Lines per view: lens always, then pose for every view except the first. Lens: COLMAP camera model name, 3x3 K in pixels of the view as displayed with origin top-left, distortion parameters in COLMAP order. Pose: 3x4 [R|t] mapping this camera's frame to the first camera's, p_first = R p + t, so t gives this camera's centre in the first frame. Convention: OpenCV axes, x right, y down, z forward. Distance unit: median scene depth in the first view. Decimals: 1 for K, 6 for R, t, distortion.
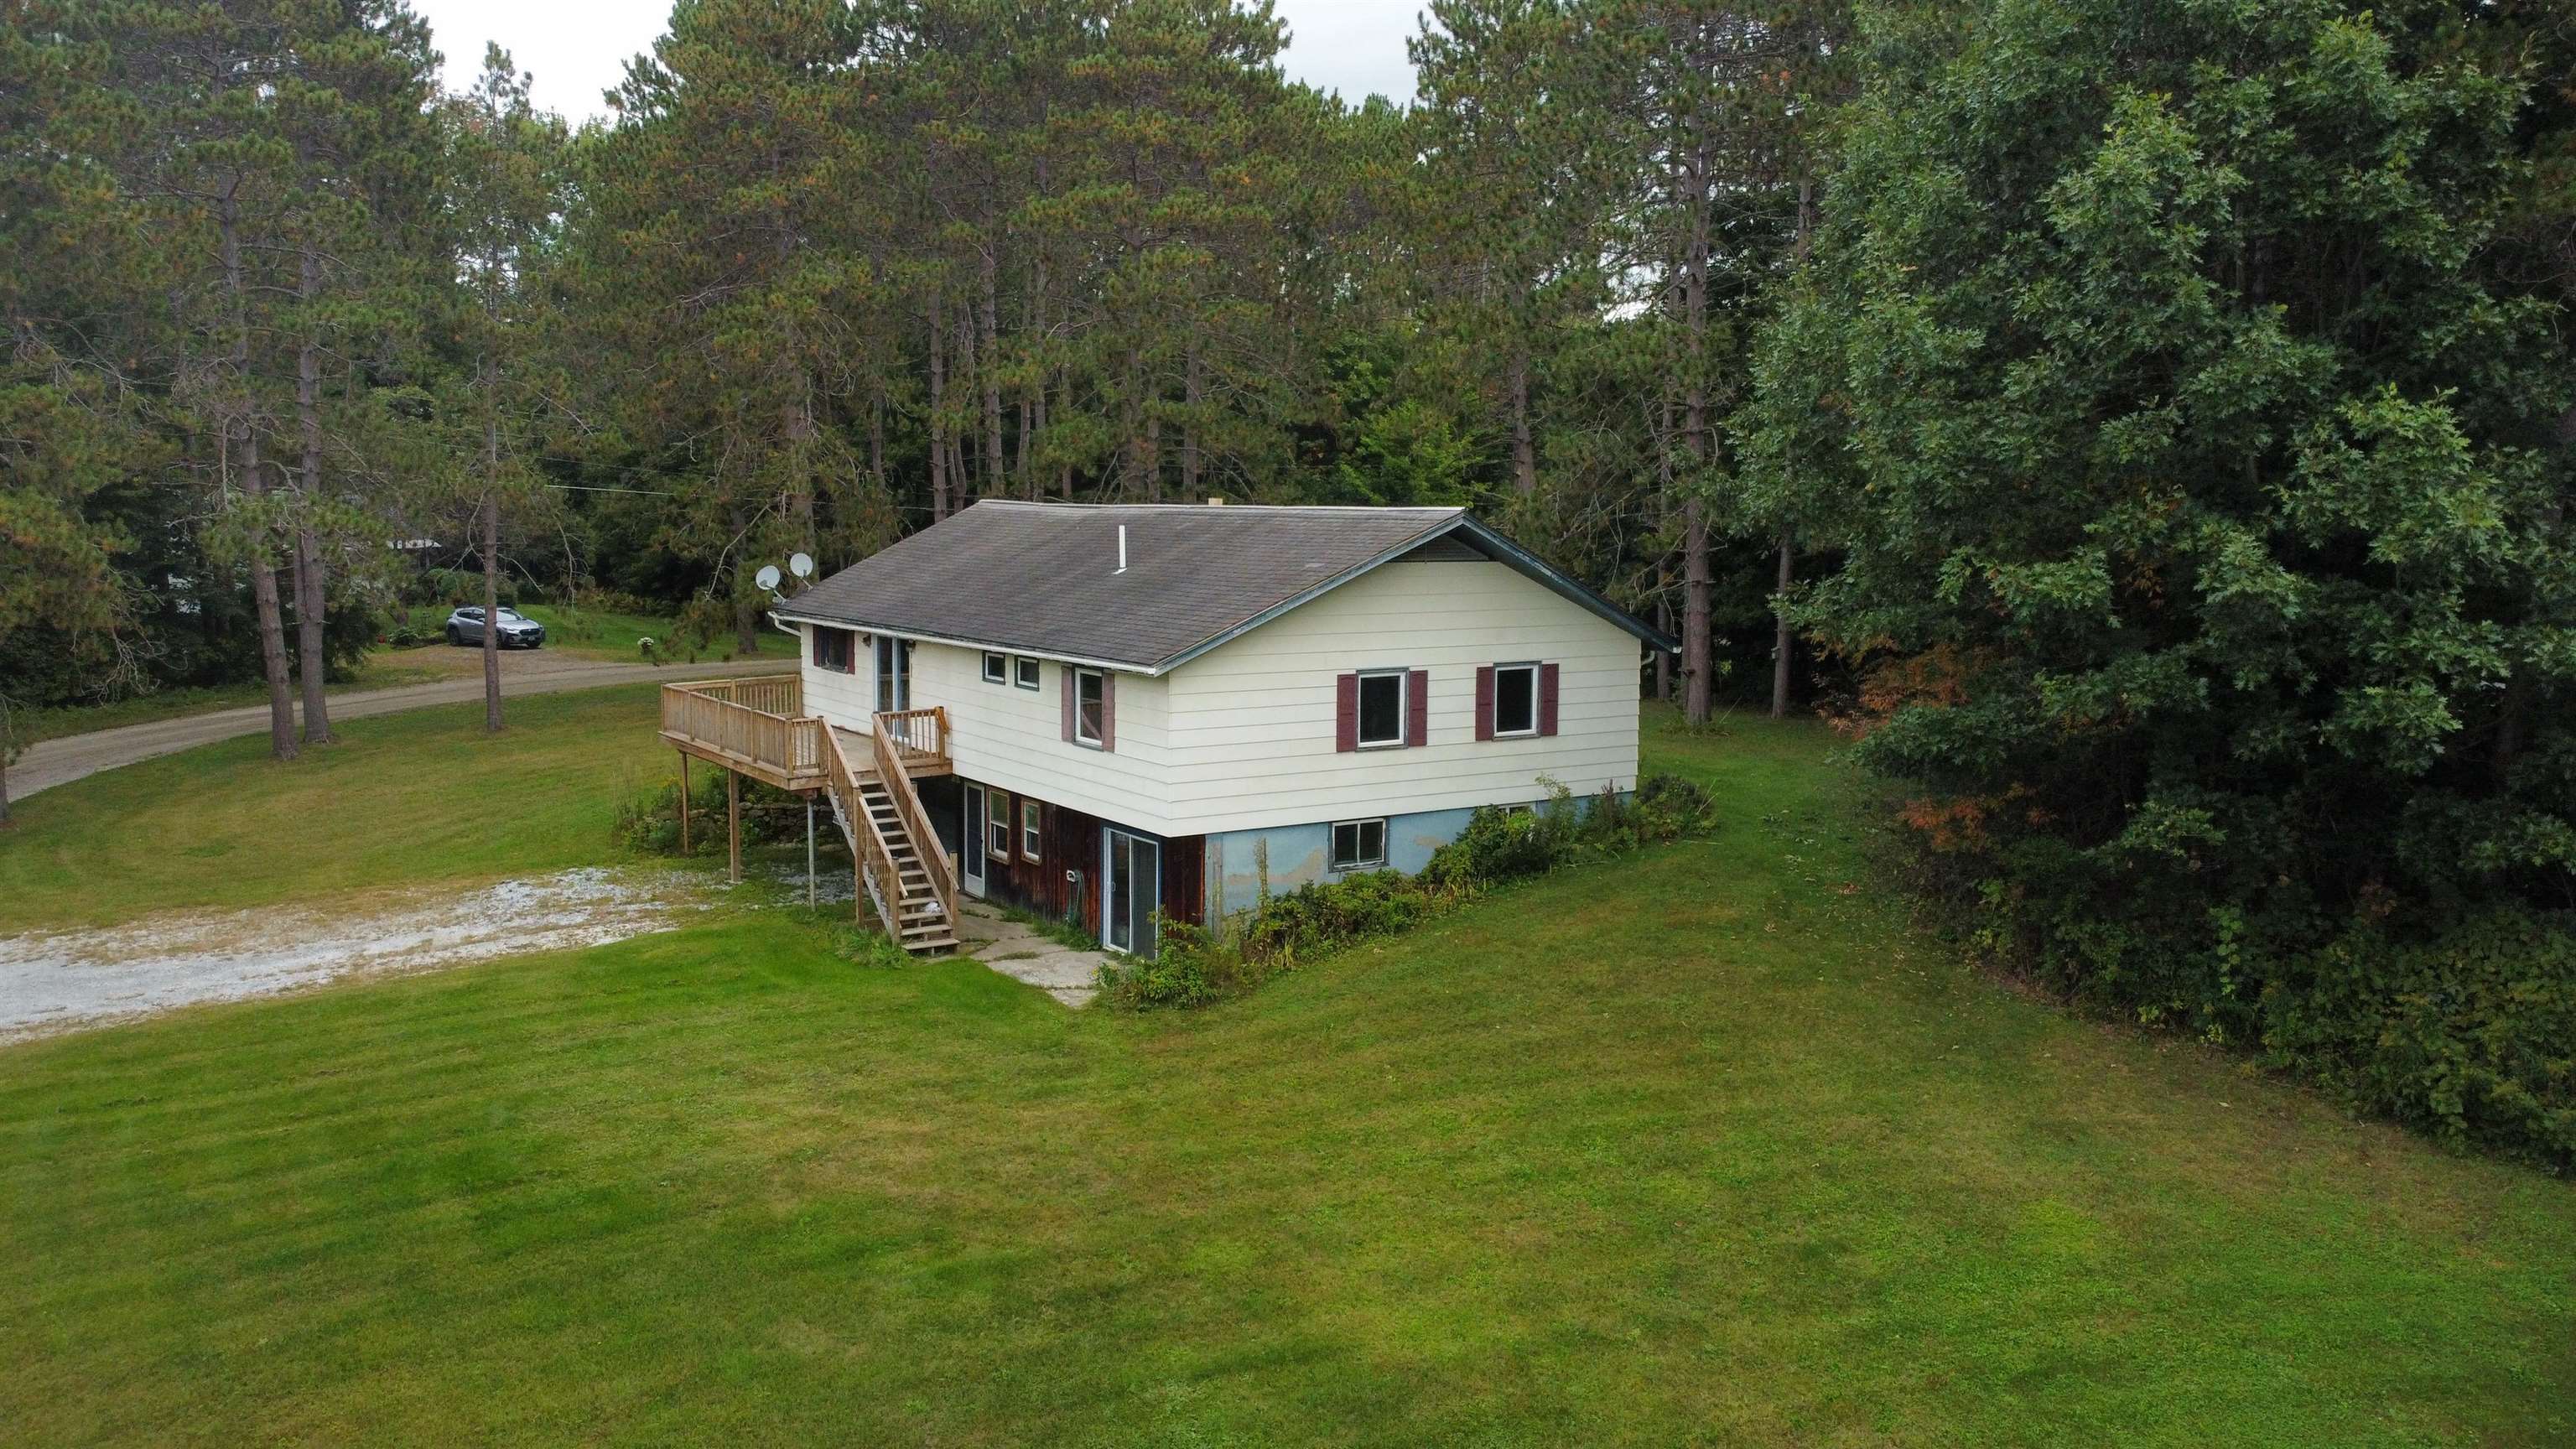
lens RADIAL K [[1947.1, 0, 1263.9], [0, 1947.1, 720.5], [0, 0, 1]] dist [0.014073, -0.011447]
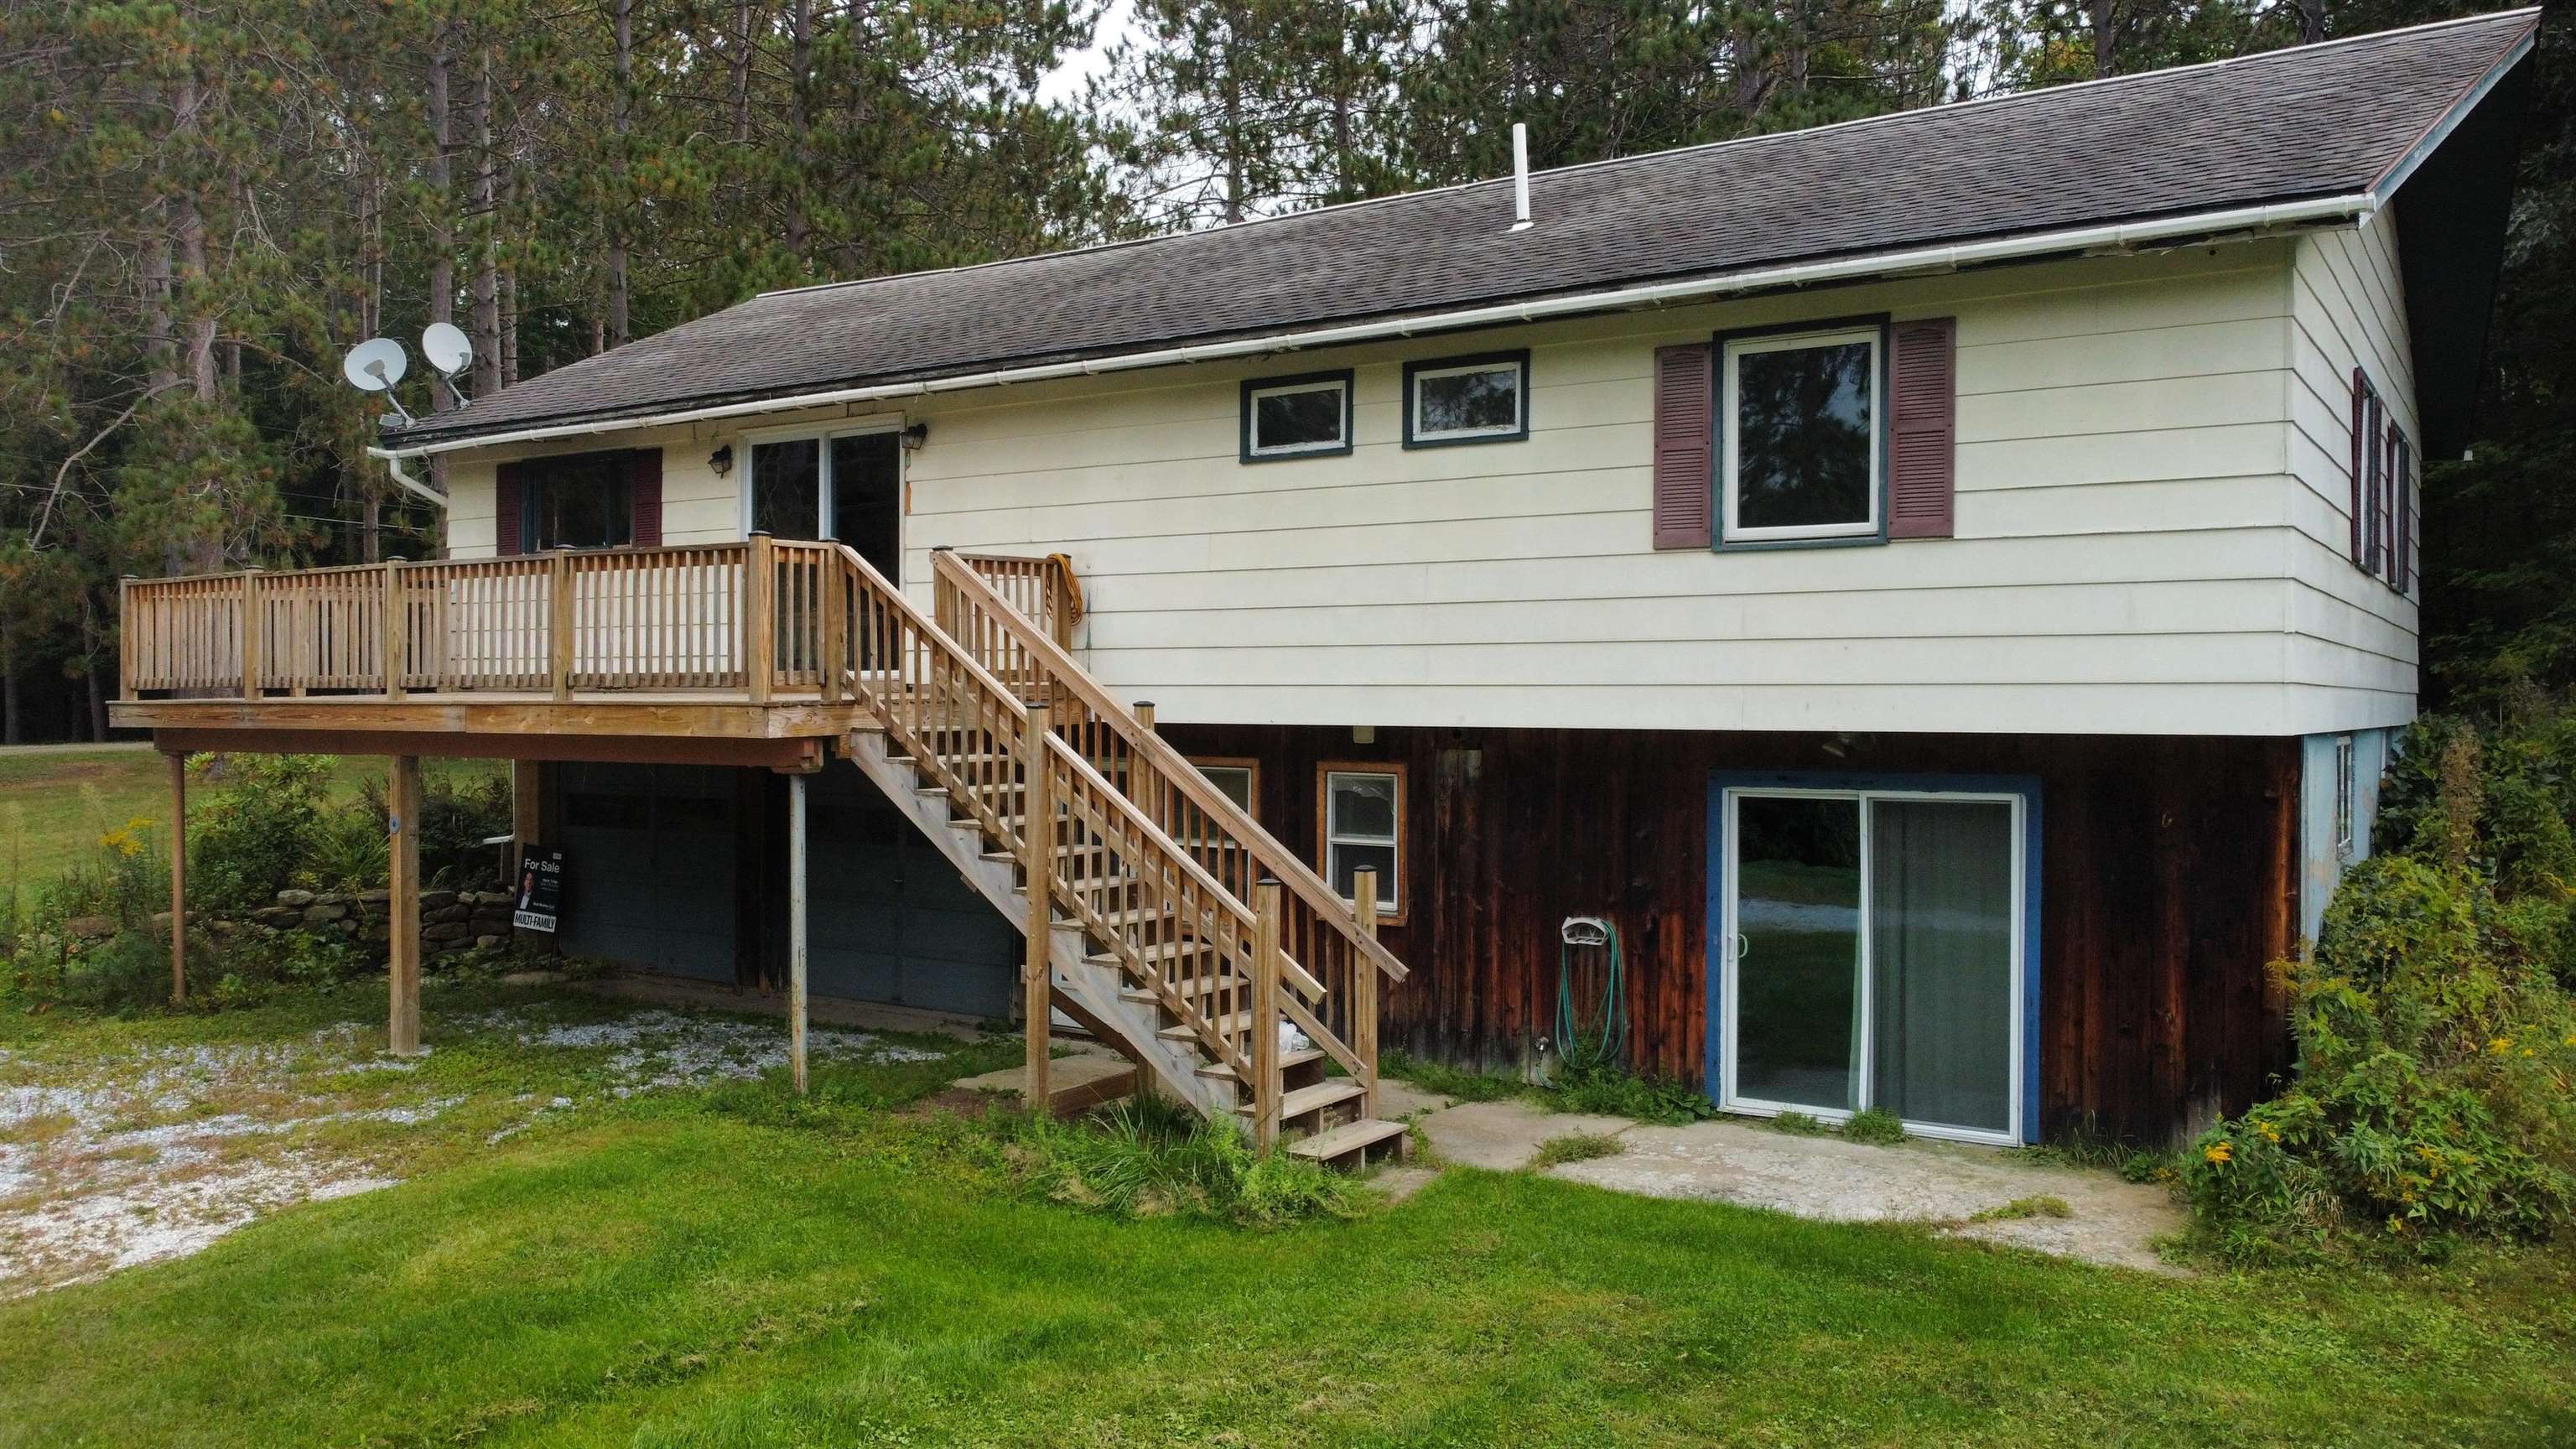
lens RADIAL K [[1945.5, 0, 1273.4], [0, 1945.5, 725.8], [0, 0, 1]] dist [0.005994, -0.005541]
pose [[0.918274, -0.009355, 0.395836, -0.325975], [0.048148, 0.994940, -0.088181, 0.074765], [-0.393008, 0.100033, 0.914078, 0.710745]]
